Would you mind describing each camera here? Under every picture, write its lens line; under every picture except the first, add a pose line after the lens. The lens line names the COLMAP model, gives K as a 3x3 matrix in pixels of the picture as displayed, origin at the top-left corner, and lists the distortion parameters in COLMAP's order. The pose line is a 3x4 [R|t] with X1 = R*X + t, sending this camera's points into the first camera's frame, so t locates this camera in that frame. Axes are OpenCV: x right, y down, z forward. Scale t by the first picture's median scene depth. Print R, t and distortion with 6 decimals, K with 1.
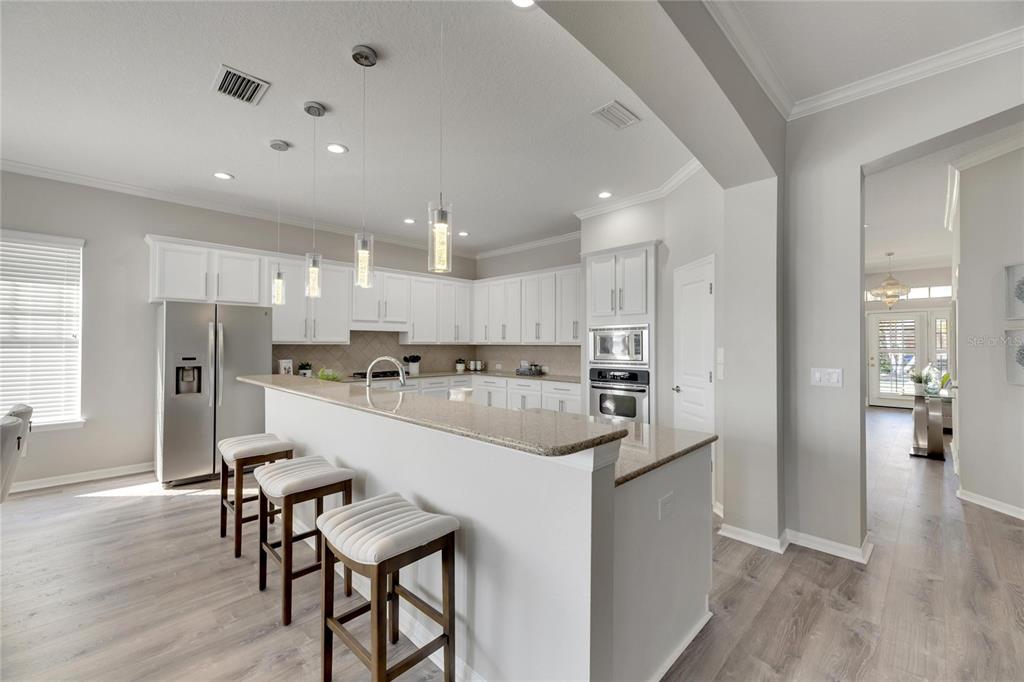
lens RADIAL K [[412.4, 0, 510.4], [0, 412.4, 338.4], [0, 0, 1]] dist [0.006972, 0.000054]
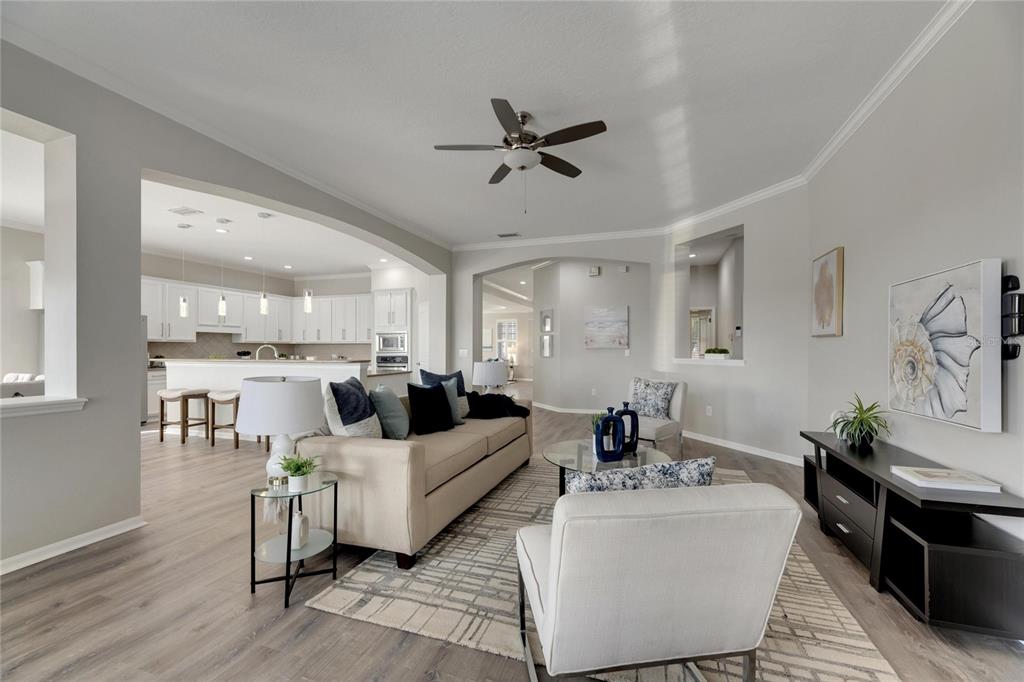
lens RADIAL K [[412.4, 0, 519.0], [0, 412.4, 351.8], [0, 0, 1]] dist [0.006972, 0.000054]
pose [[0.892108, -0.006250, 0.451779, -0.061049], [-0.003341, 0.999786, 0.020428, 0.018138], [-0.451810, -0.019734, 0.891896, -0.869486]]
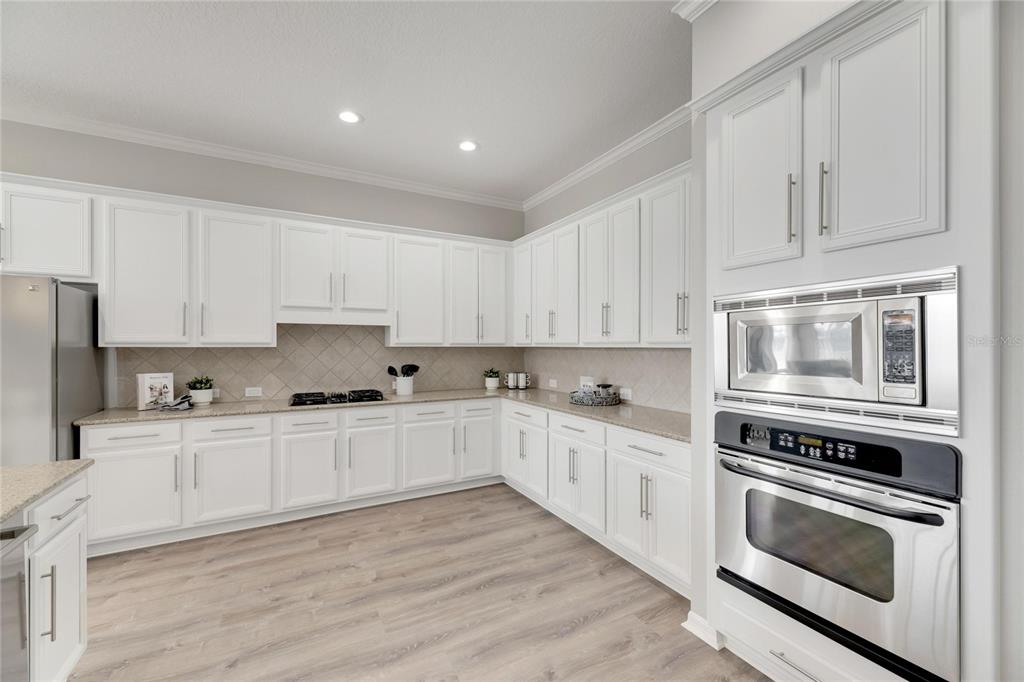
lens RADIAL K [[412.4, 0, 515.9], [0, 412.4, 346.6], [0, 0, 1]] dist [0.006972, 0.000054]
pose [[0.960097, -0.002350, -0.279657, 0.131107], [0.007005, 0.999853, 0.015647, 0.008086], [0.279579, -0.016982, 0.959972, 0.627244]]
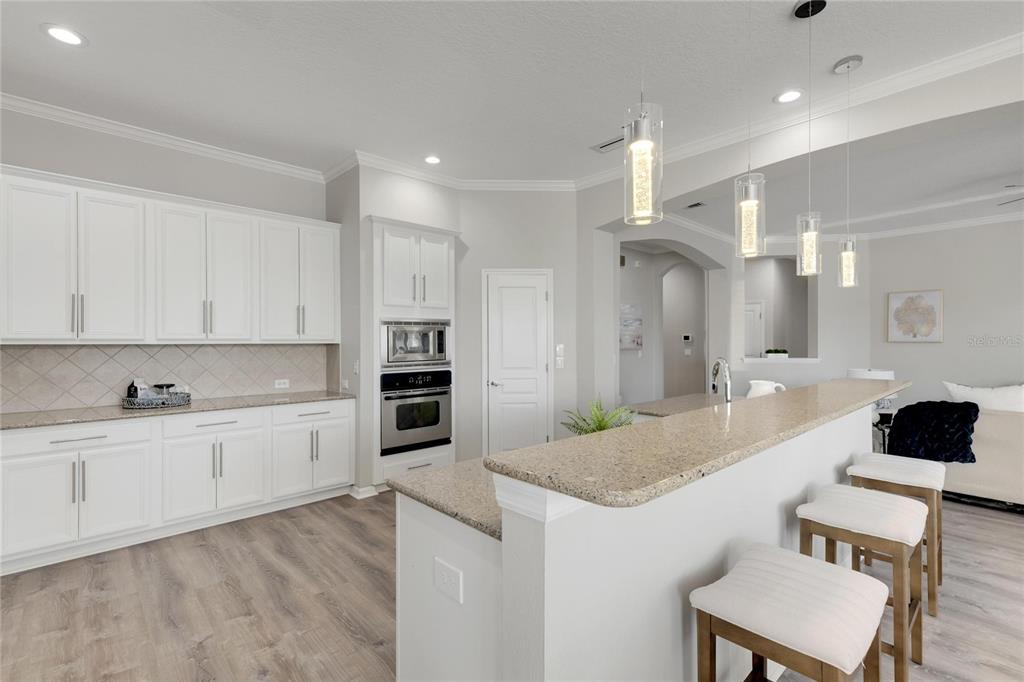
lens RADIAL K [[461.8, 0, 511.0], [0, 461.8, 339.8], [0, 0, 1]] dist [0.019747, -0.000638]
pose [[0.041089, 0.000581, 0.999155, -0.664448], [-0.011116, 0.999938, -0.000125, 0.008290], [-0.999094, -0.011101, 0.041093, 0.770140]]
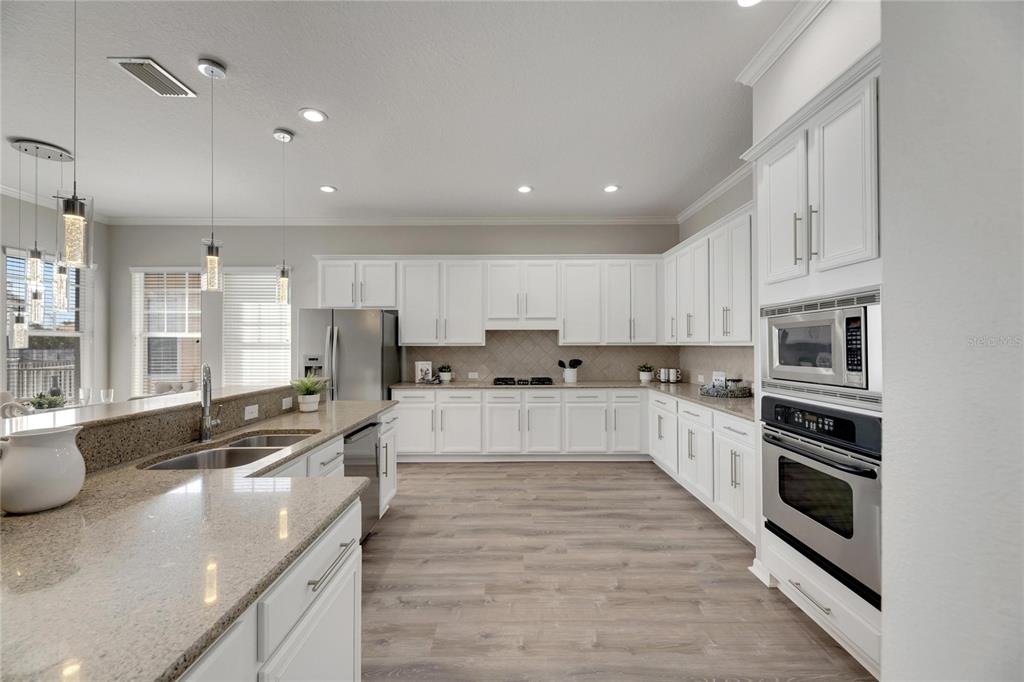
lens RADIAL K [[412.4, 0, 514.7], [0, 412.4, 344.3], [0, 0, 1]] dist [0.006972, 0.000054]
pose [[0.708934, -0.005709, -0.705251, 0.340354], [0.014473, 0.999874, 0.006455, 0.007536], [0.705126, -0.014784, 0.708928, 0.495369]]
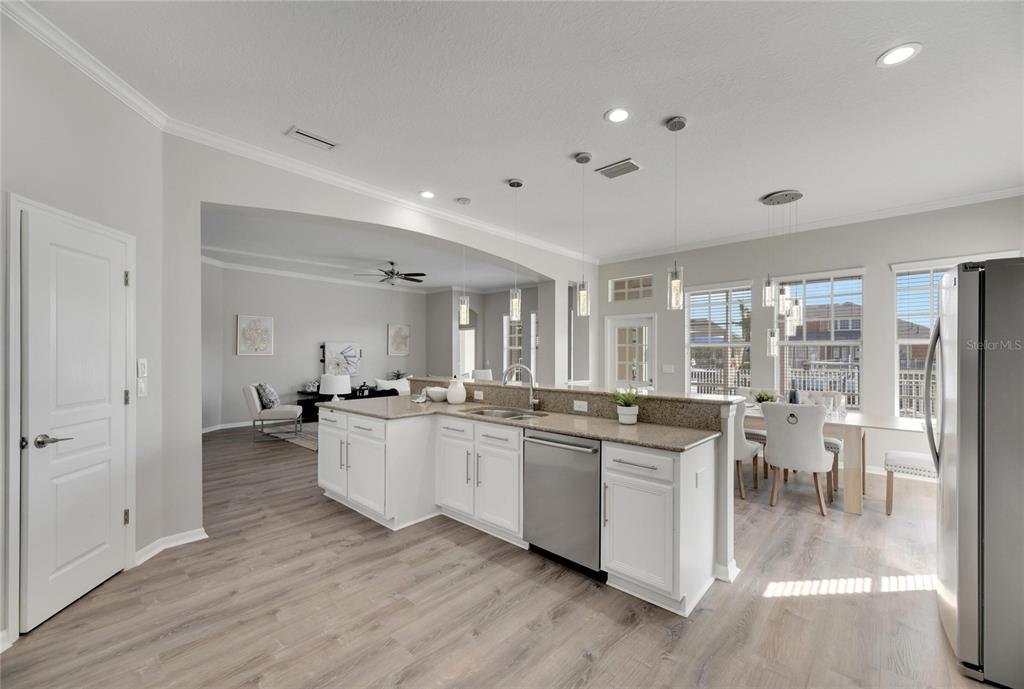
lens RADIAL K [[408.5, 0, 511.4], [0, 408.5, 351.8], [0, 0, 1]] dist [0.000788, -0.000032]
pose [[-0.998931, -0.004249, -0.046033, -0.128290], [-0.003420, 0.999831, -0.018083, 0.016195], [0.046102, -0.017906, -0.998776, 1.304654]]
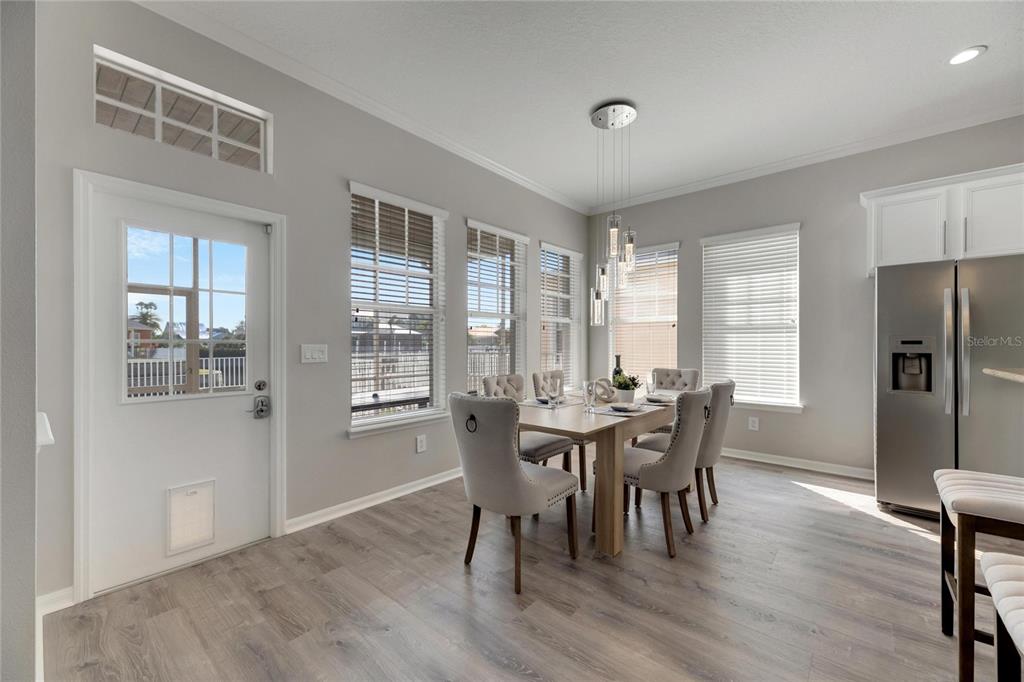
lens RADIAL K [[412.4, 0, 509.3], [0, 412.4, 344.7], [0, 0, 1]] dist [0.006972, 0.000054]
pose [[0.076832, -0.002339, -0.997041, -0.092621], [0.014351, 0.999896, -0.001240, 0.036908], [0.996941, -0.014213, 0.076857, 0.208045]]
